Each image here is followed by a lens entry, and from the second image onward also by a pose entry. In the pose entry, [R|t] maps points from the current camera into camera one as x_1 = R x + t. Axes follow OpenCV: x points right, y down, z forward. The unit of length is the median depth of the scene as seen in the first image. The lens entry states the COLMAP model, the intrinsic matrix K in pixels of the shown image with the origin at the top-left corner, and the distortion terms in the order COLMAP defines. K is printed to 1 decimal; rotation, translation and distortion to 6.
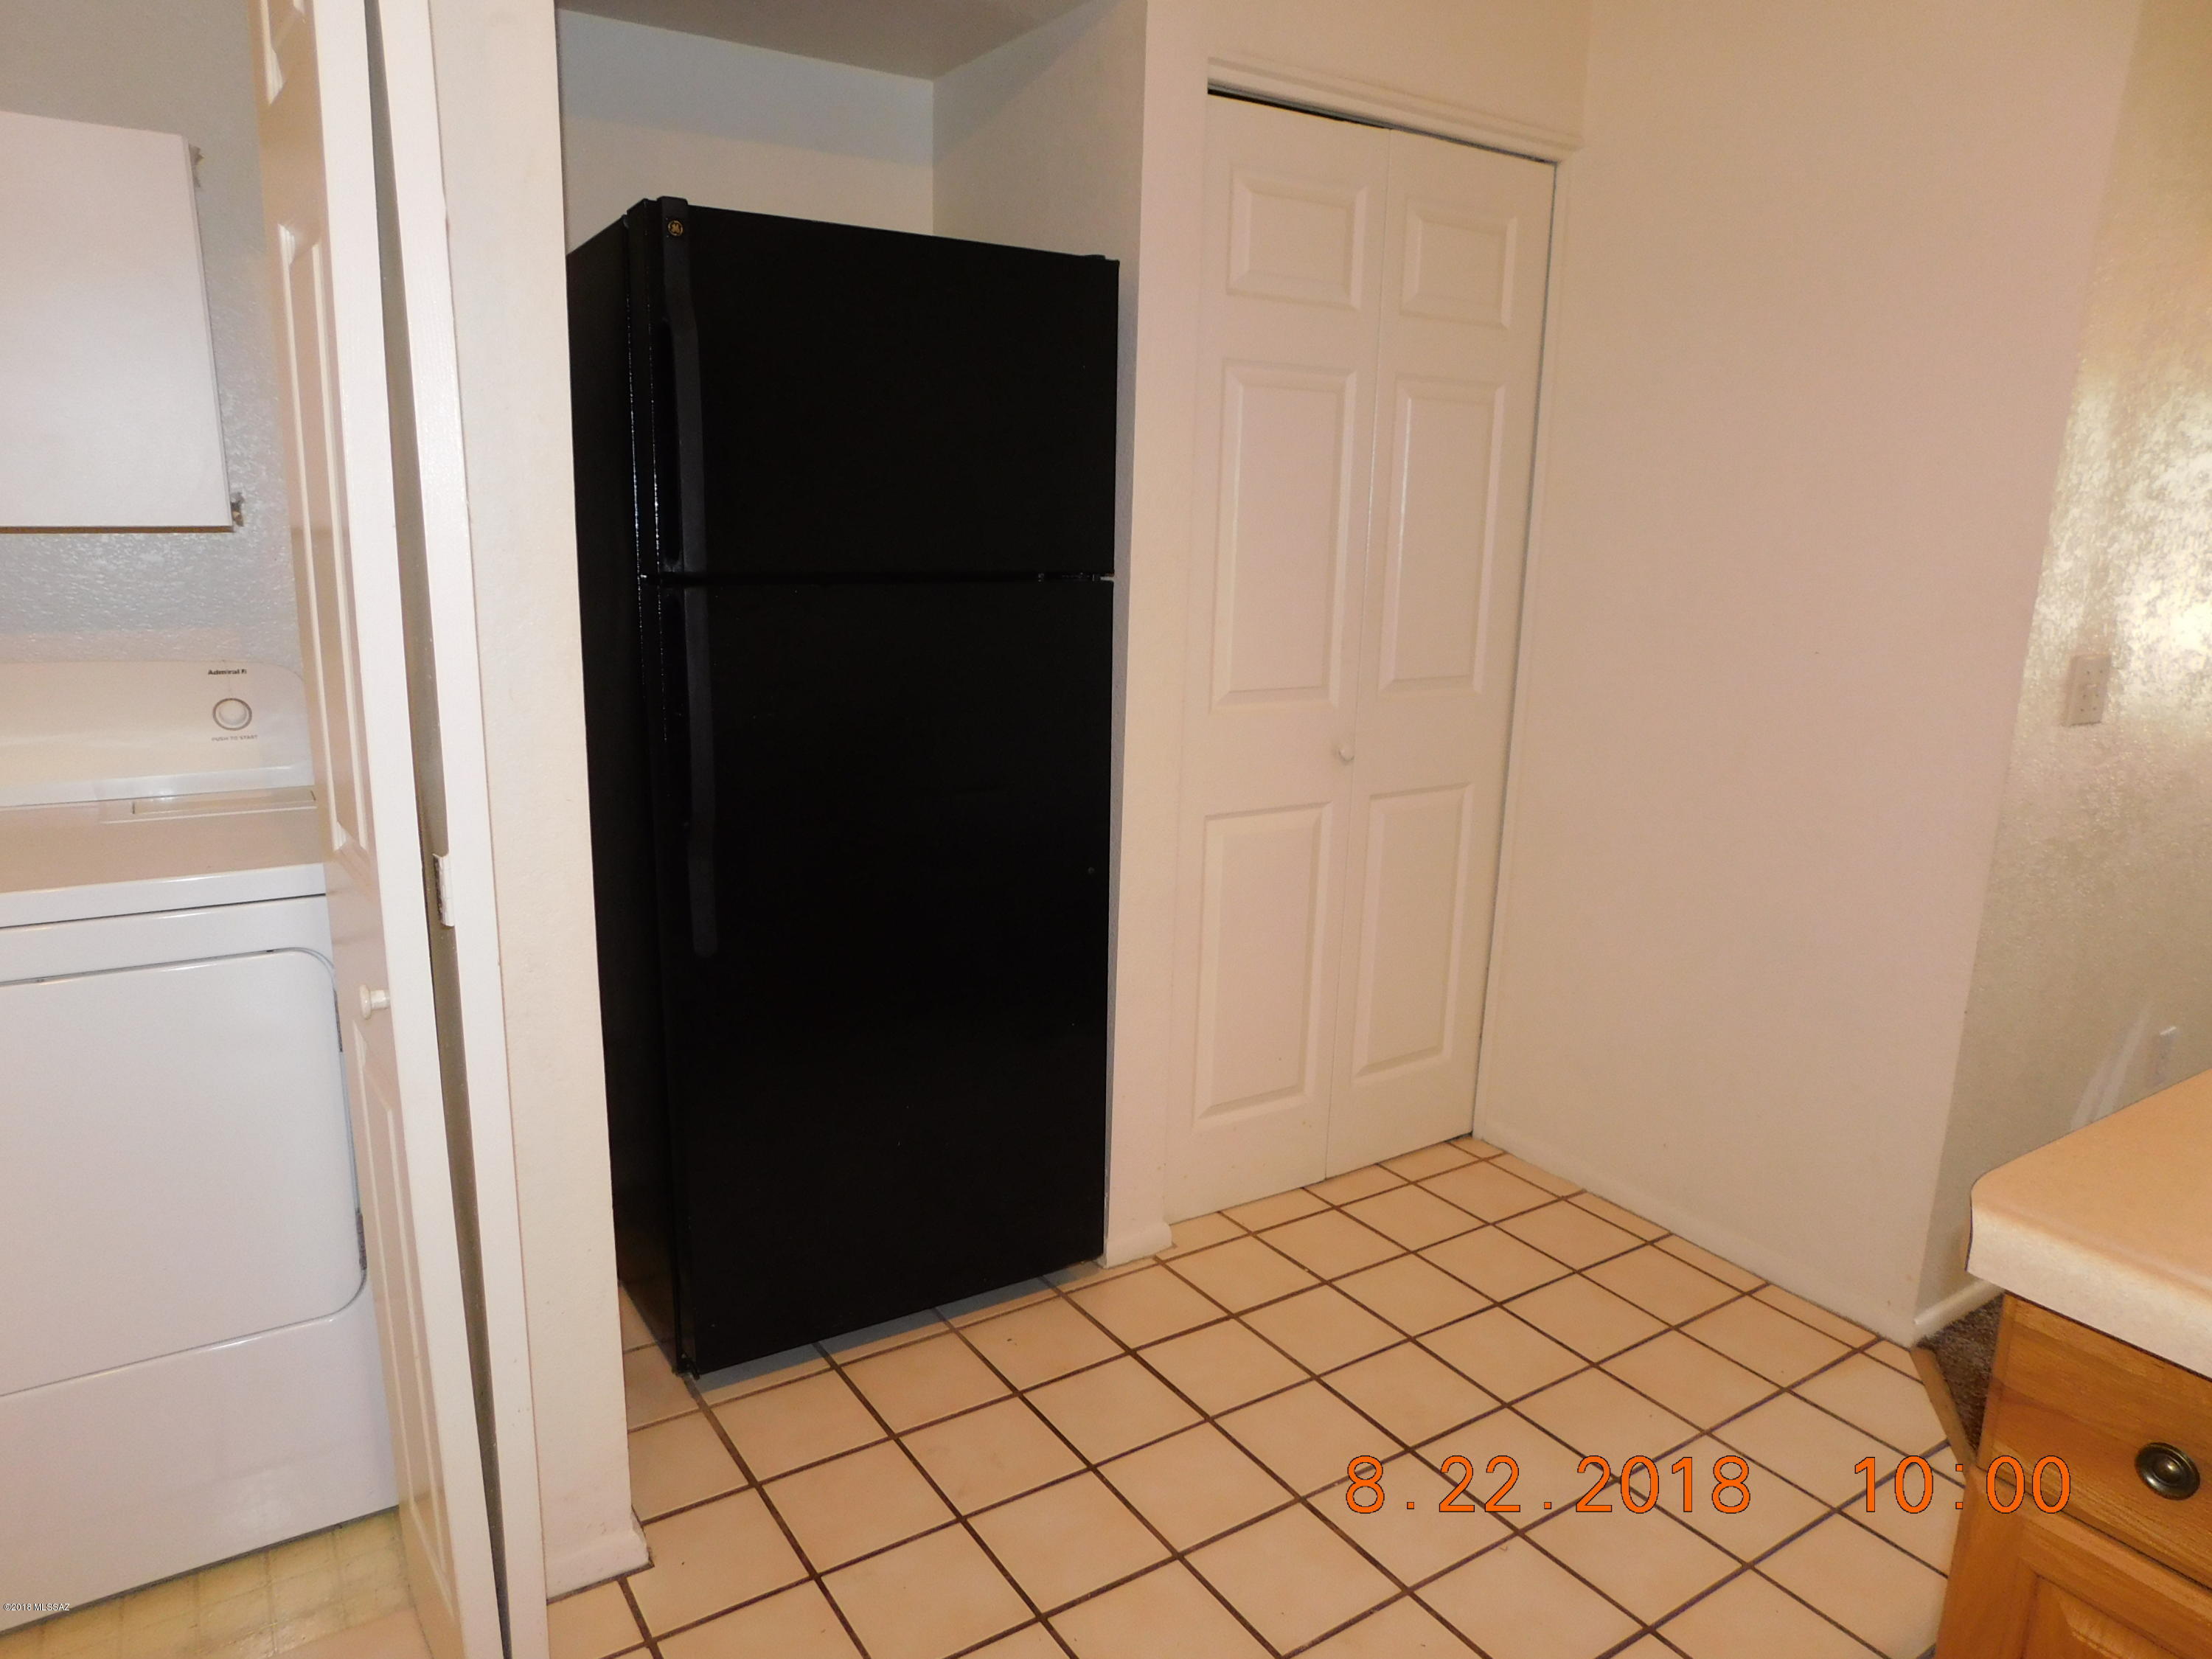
lens RADIAL K [[1459.9, 0, 1106.0], [0, 1459.9, 829.5], [0, 0, 1]] dist [-0.057570, 0.052342]
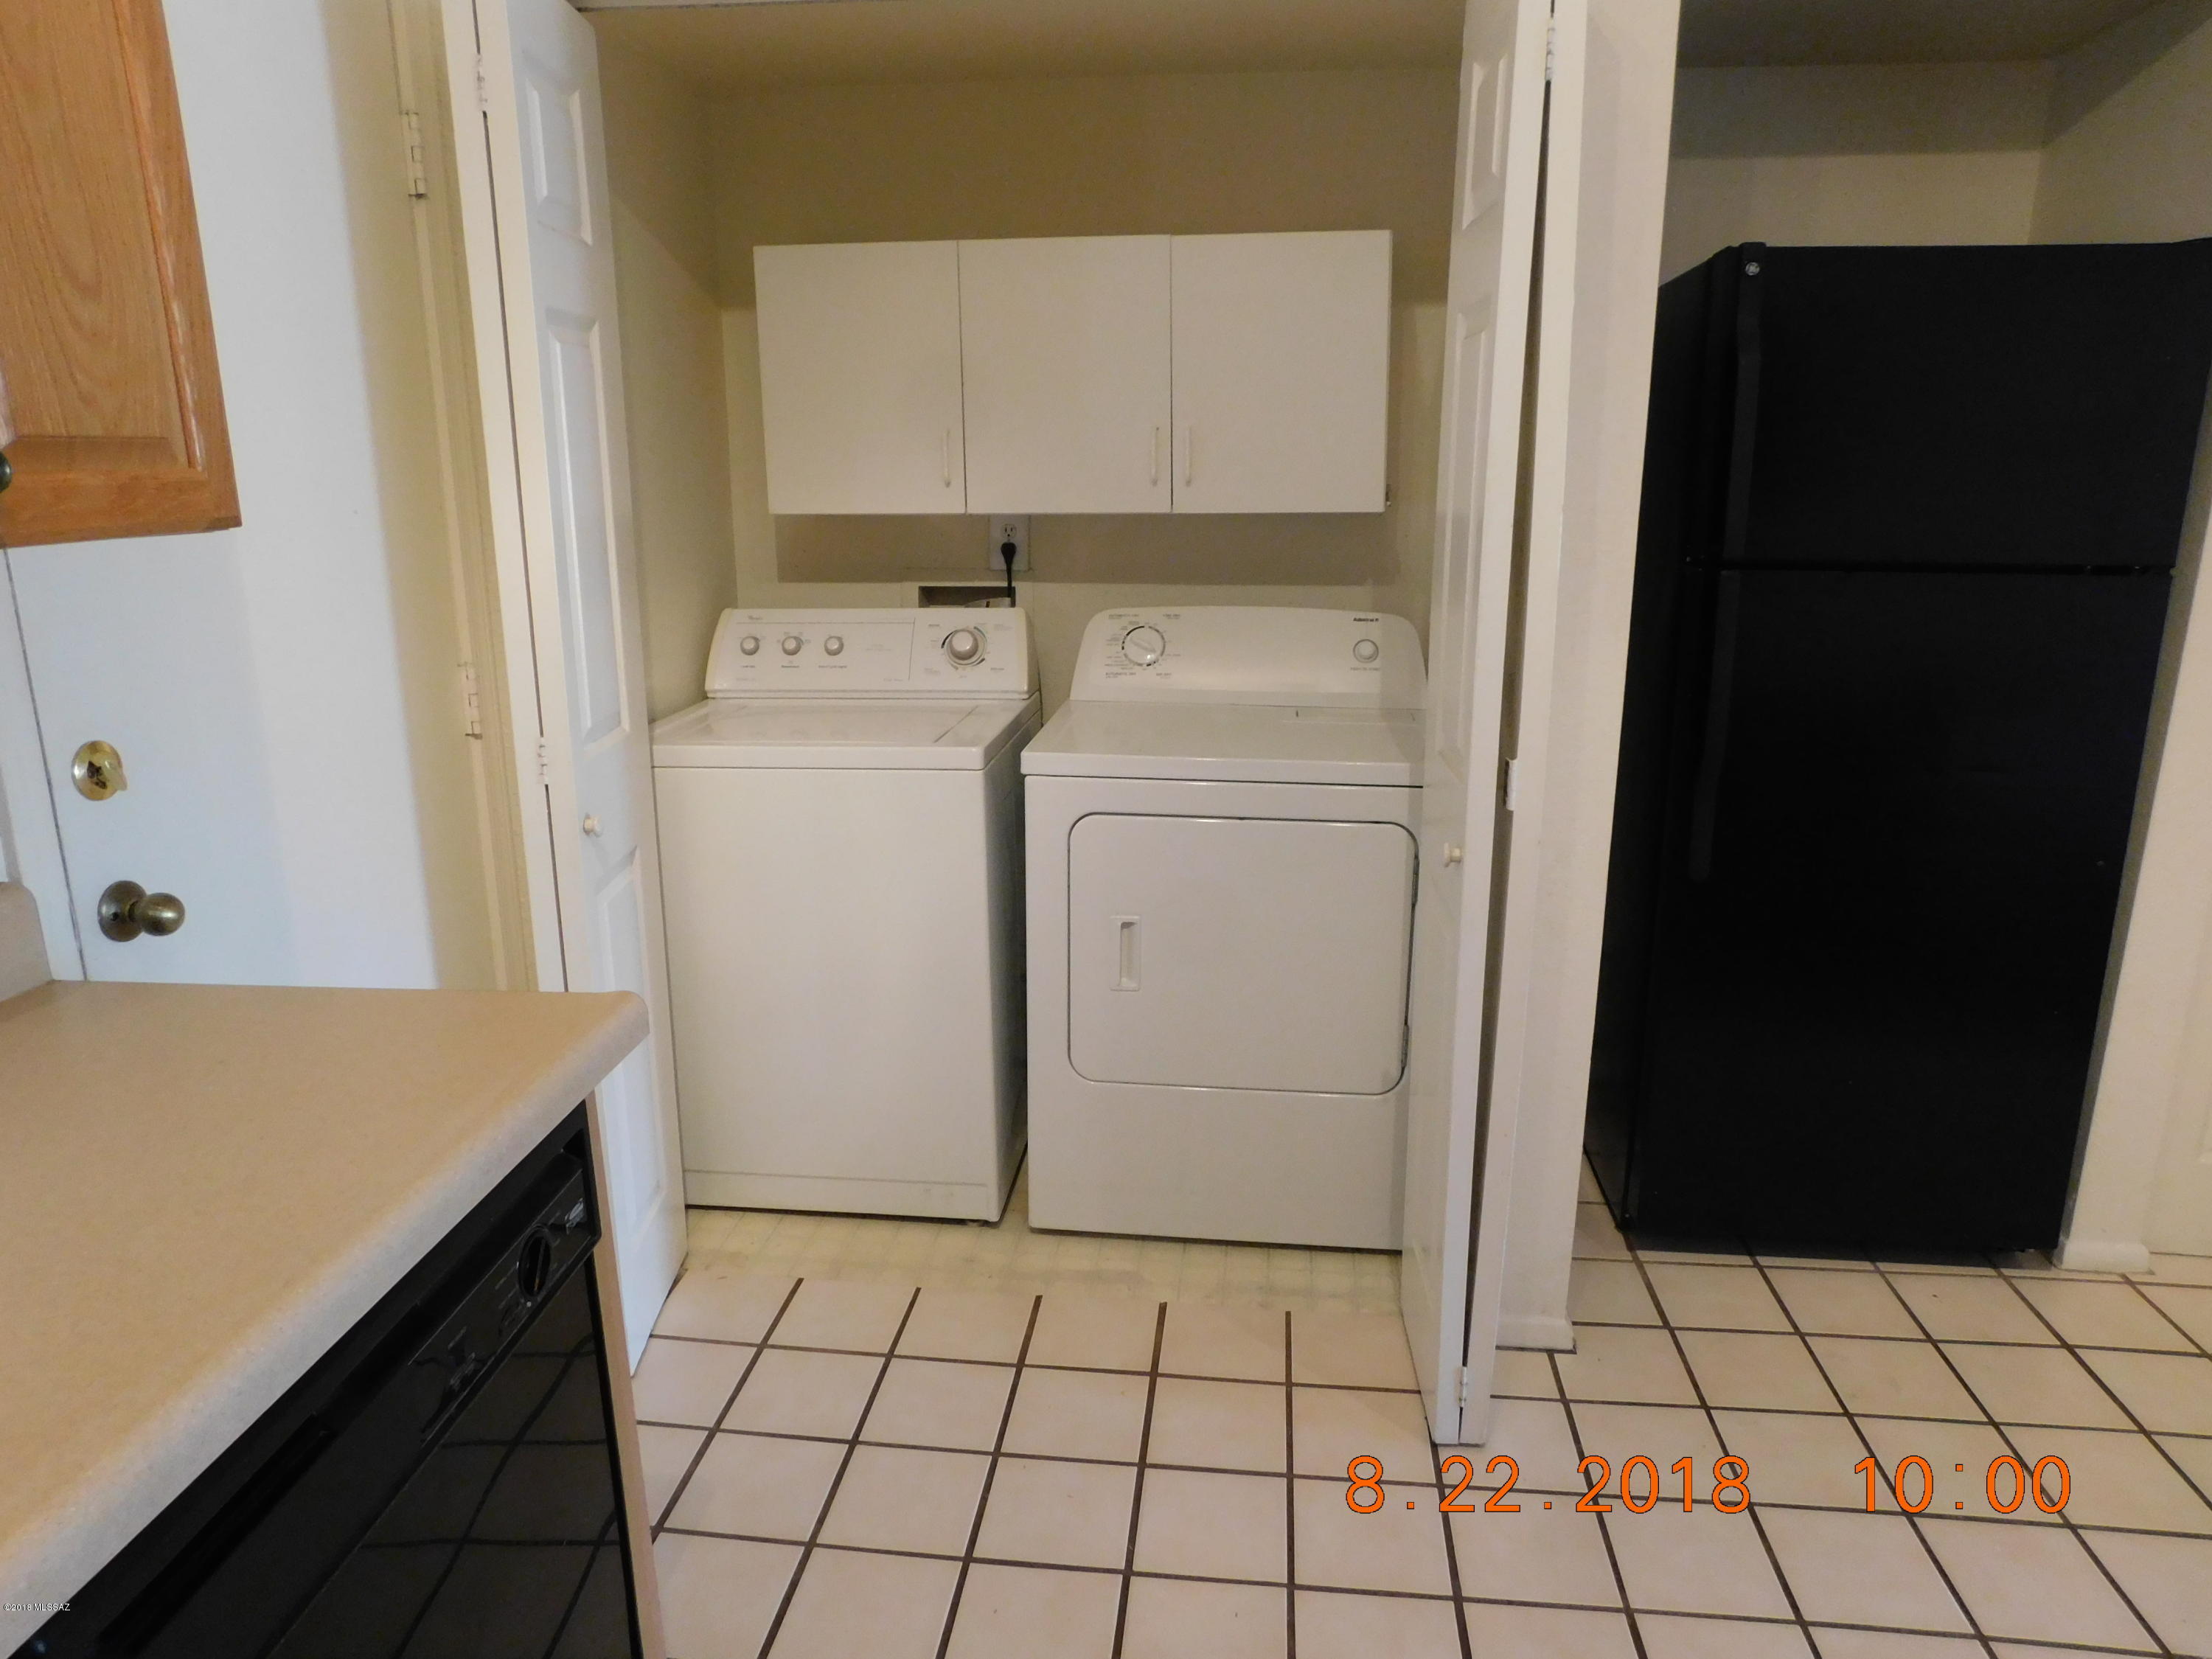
lens RADIAL K [[1463.3, 0, 1106.0], [0, 1463.3, 829.5], [0, 0, 1]] dist [-0.076911, 0.055078]
pose [[0.771550, 0.135960, -0.621471, 0.075333], [-0.120575, 0.990442, 0.066988, 0.023740], [0.624638, 0.023249, 0.780568, -0.210599]]
